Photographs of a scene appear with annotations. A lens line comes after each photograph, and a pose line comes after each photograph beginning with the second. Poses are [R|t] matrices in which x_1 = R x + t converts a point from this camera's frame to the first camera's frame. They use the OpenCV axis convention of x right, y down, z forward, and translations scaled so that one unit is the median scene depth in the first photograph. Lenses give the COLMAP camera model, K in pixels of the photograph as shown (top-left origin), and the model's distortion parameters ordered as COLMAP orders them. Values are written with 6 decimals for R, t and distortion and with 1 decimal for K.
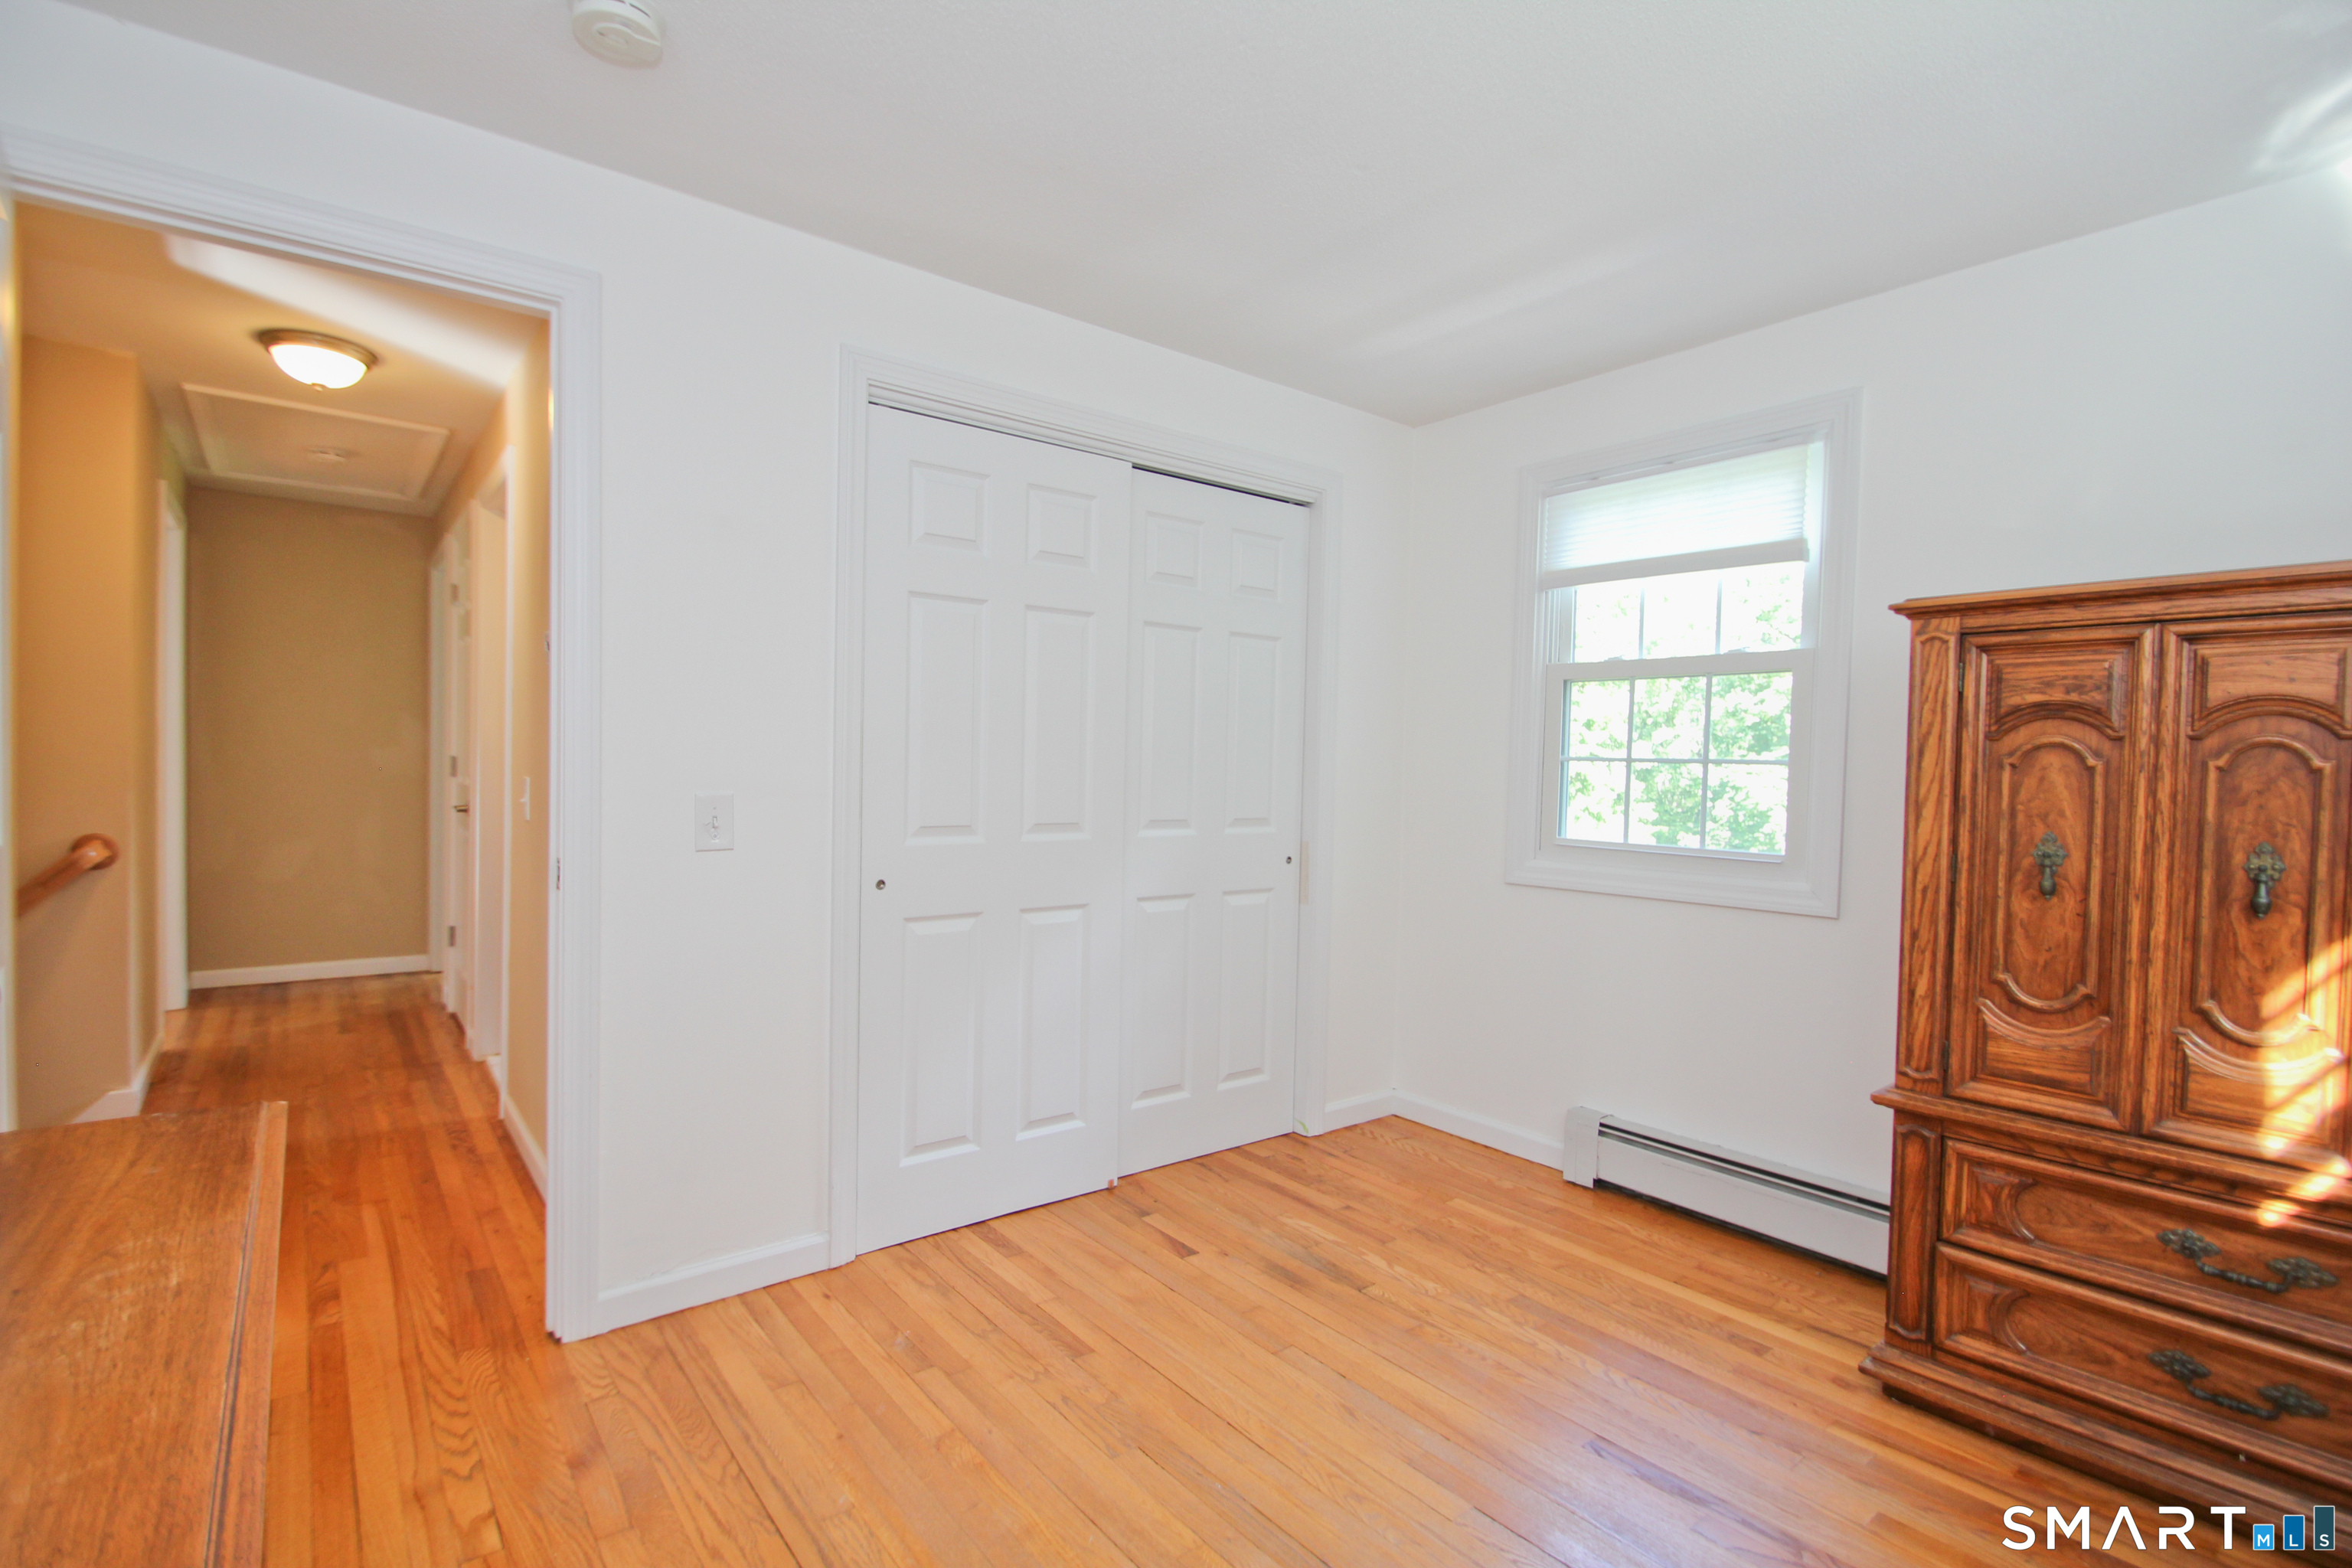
lens RADIAL K [[1093.2, 0, 1177.3], [0, 1093.2, 786.6], [0, 0, 1]] dist [-0.003590, -0.004230]
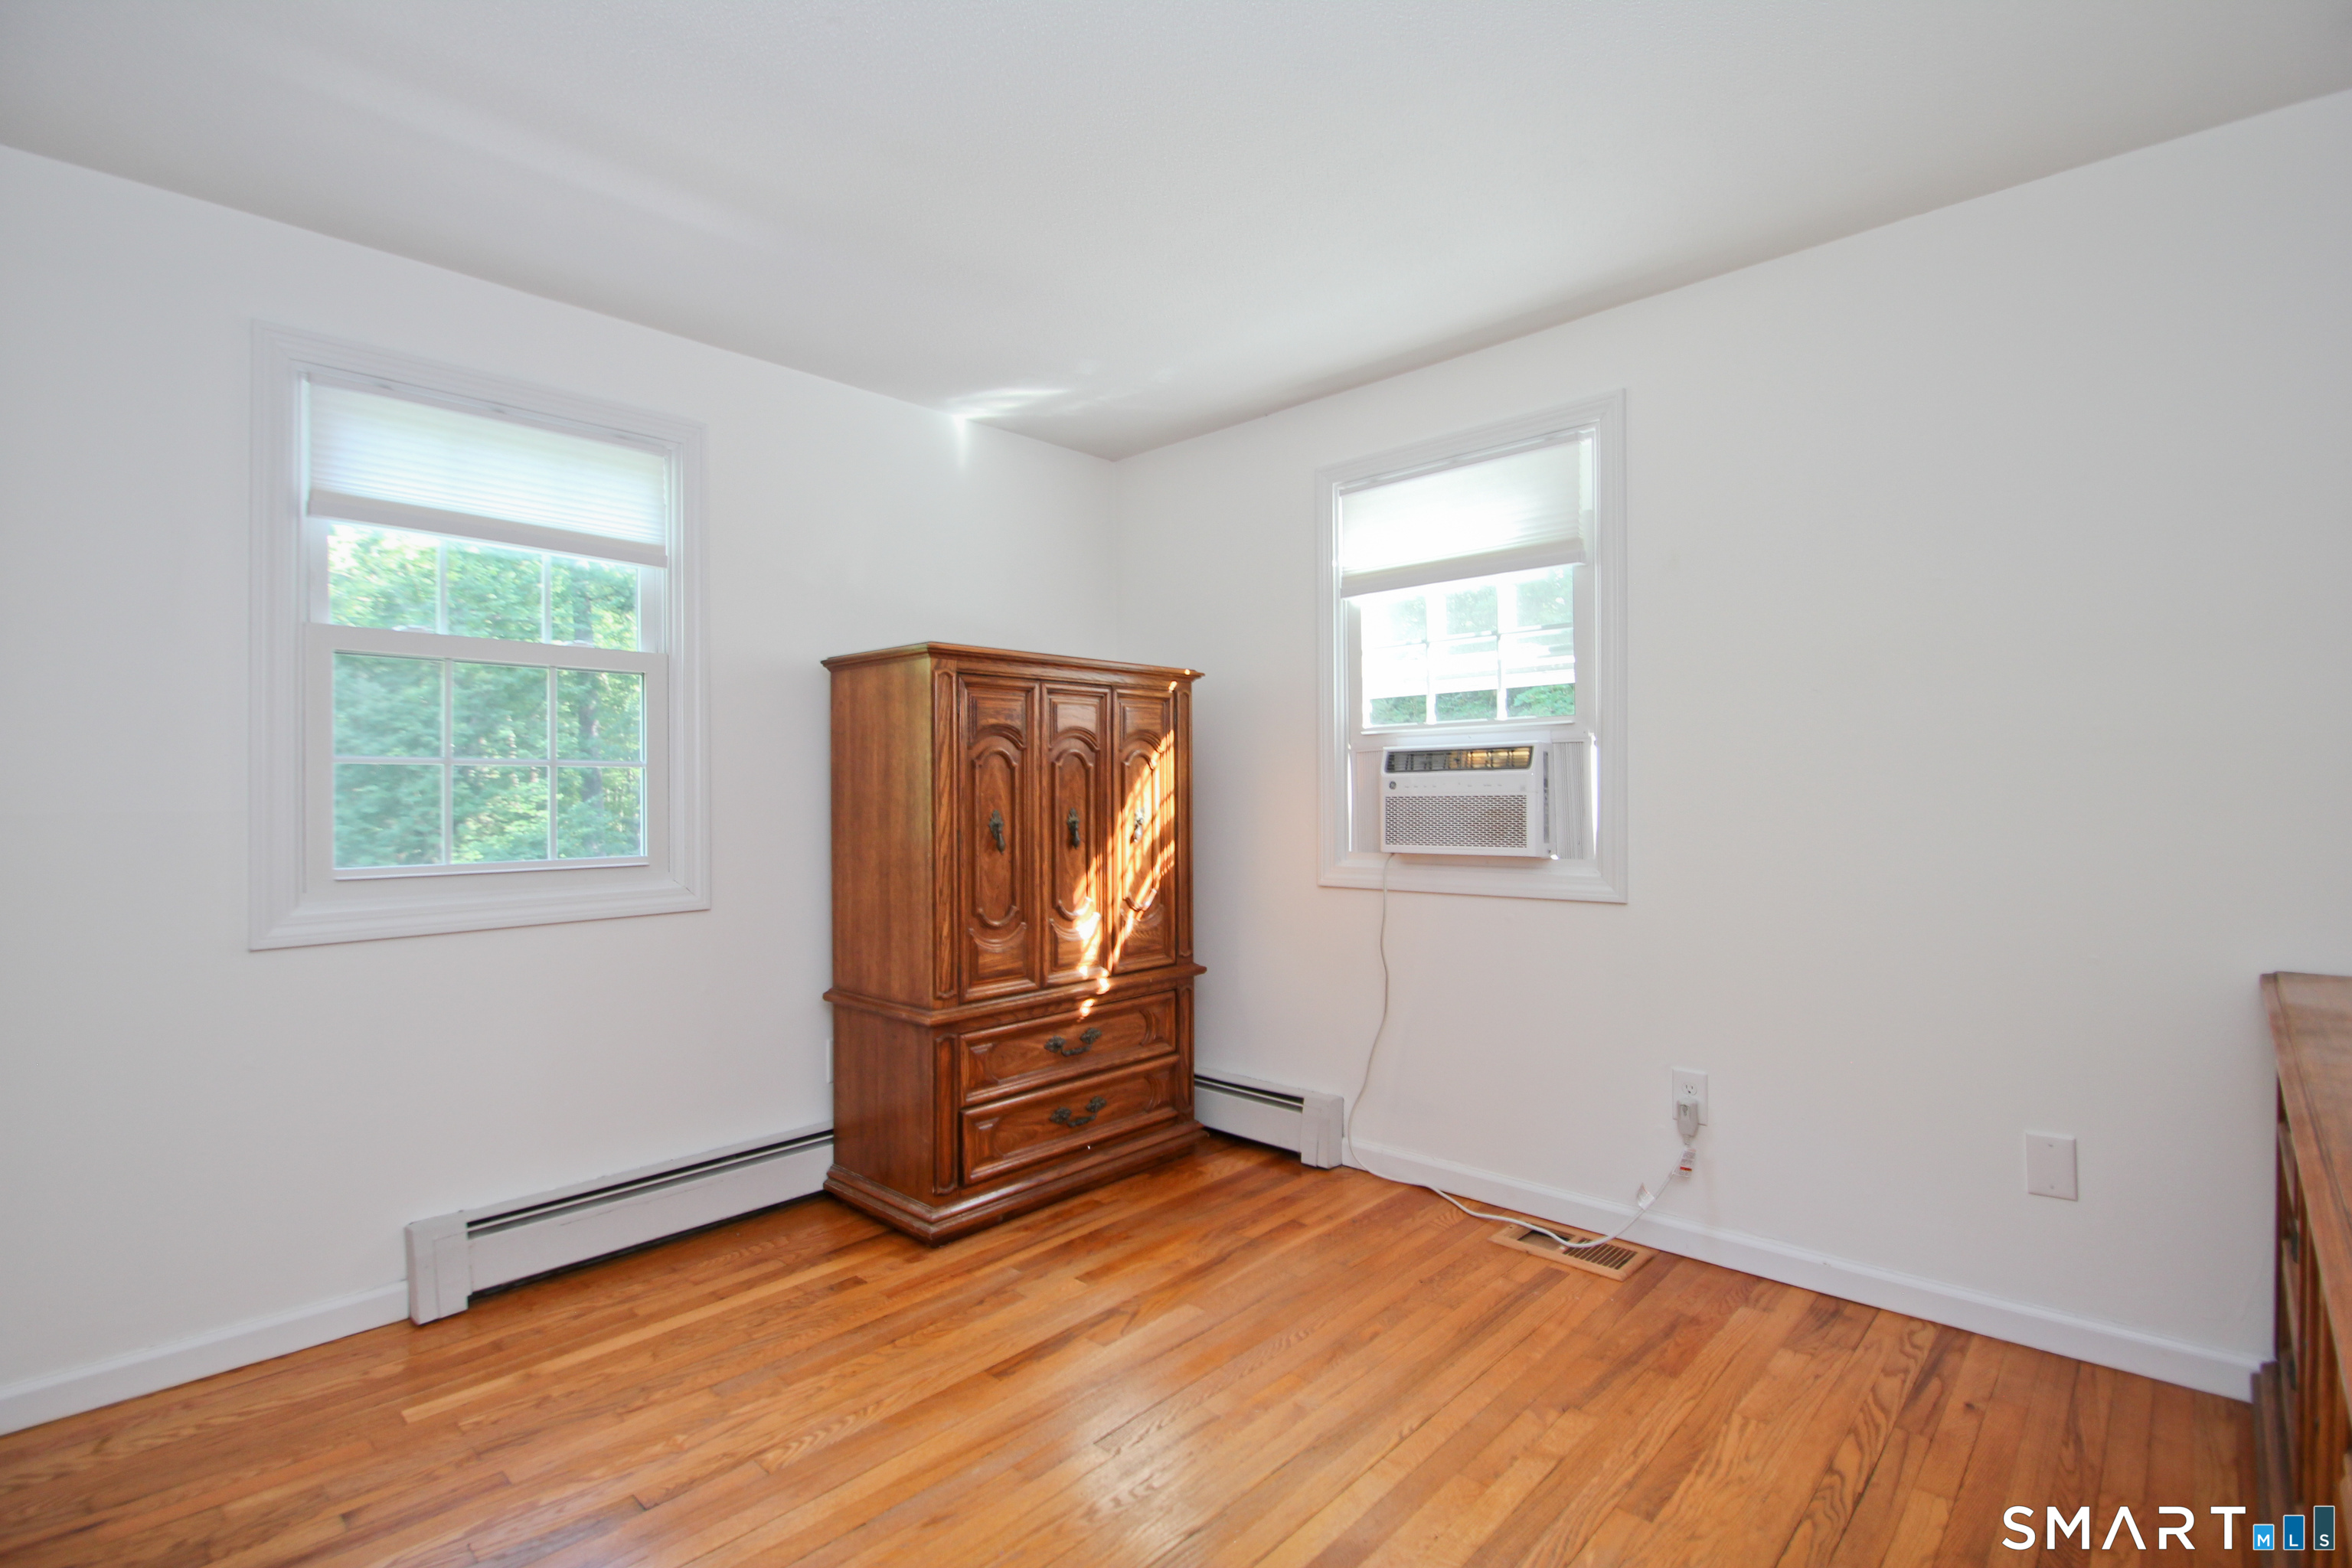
lens RADIAL K [[1093.2, 0, 1179.3], [0, 1093.2, 785.3], [0, 0, 1]] dist [-0.003590, -0.004230]
pose [[-0.149737, -0.013171, 0.988638, -0.748185], [0.024897, 0.999544, 0.017087, -0.012094], [-0.988412, 0.027173, -0.149341, 0.976472]]
